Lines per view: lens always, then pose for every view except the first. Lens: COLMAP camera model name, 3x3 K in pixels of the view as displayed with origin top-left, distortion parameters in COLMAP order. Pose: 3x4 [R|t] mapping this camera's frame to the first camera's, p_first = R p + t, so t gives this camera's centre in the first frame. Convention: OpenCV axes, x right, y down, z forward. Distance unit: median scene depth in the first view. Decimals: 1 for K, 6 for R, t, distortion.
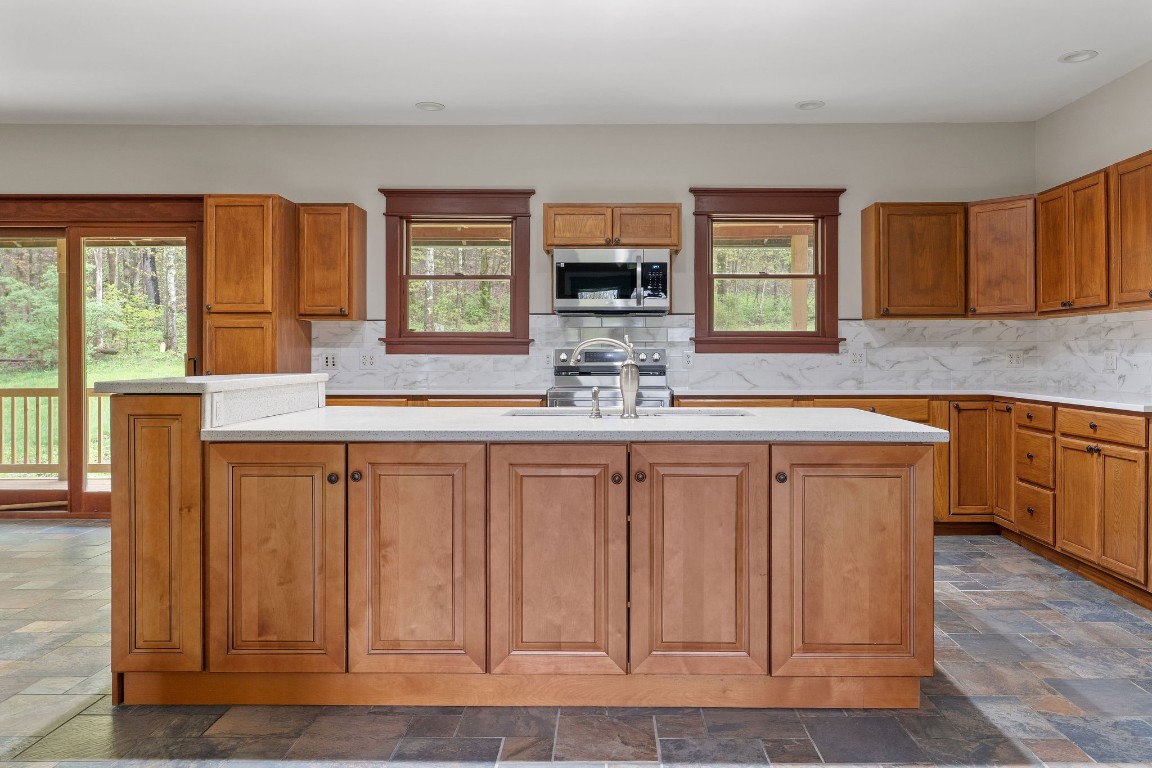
lens RADIAL K [[813.8, 0, 596.8], [0, 813.8, 360.1], [0, 0, 1]] dist [0.005970, -0.008373]
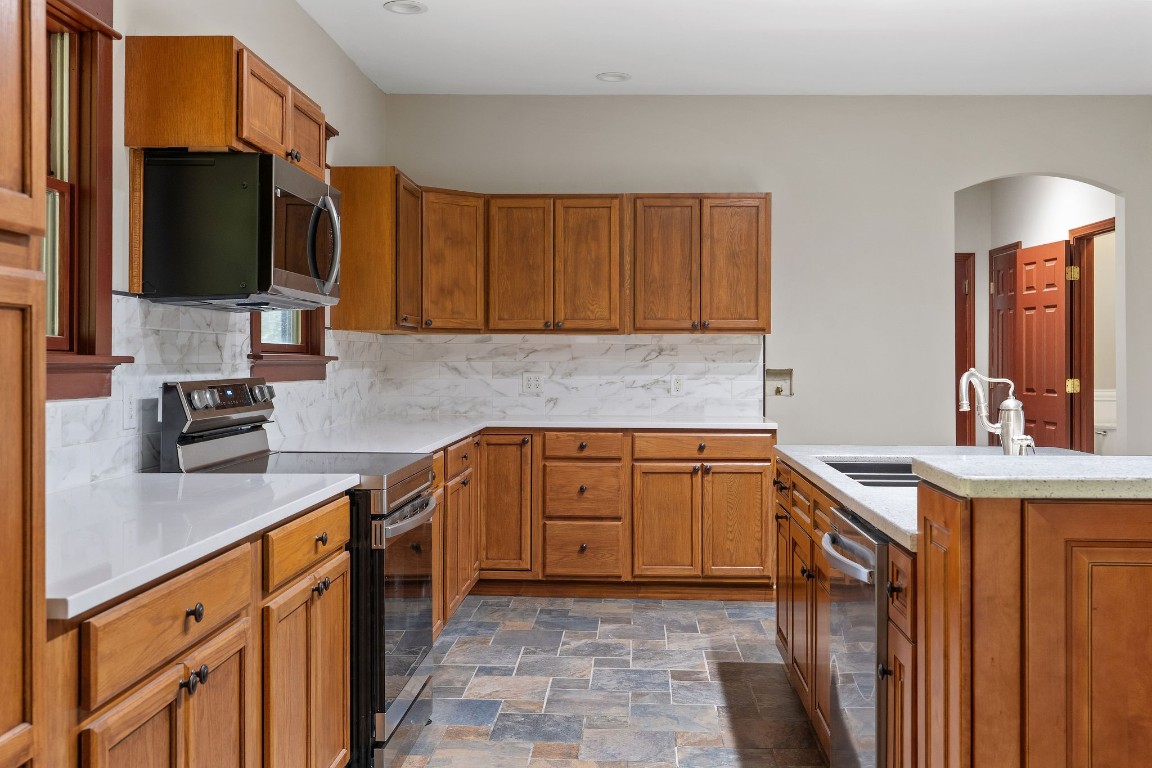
lens RADIAL K [[1166.6, 0, 574.8], [0, 1166.6, 374.7], [0, 0, 1]] dist [0.005228, 0.000000]
pose [[0.042717, -0.013214, 0.999000, -0.671884], [0.003751, 0.999908, 0.013066, -0.025069], [-0.999080, 0.003189, 0.042762, 0.807948]]
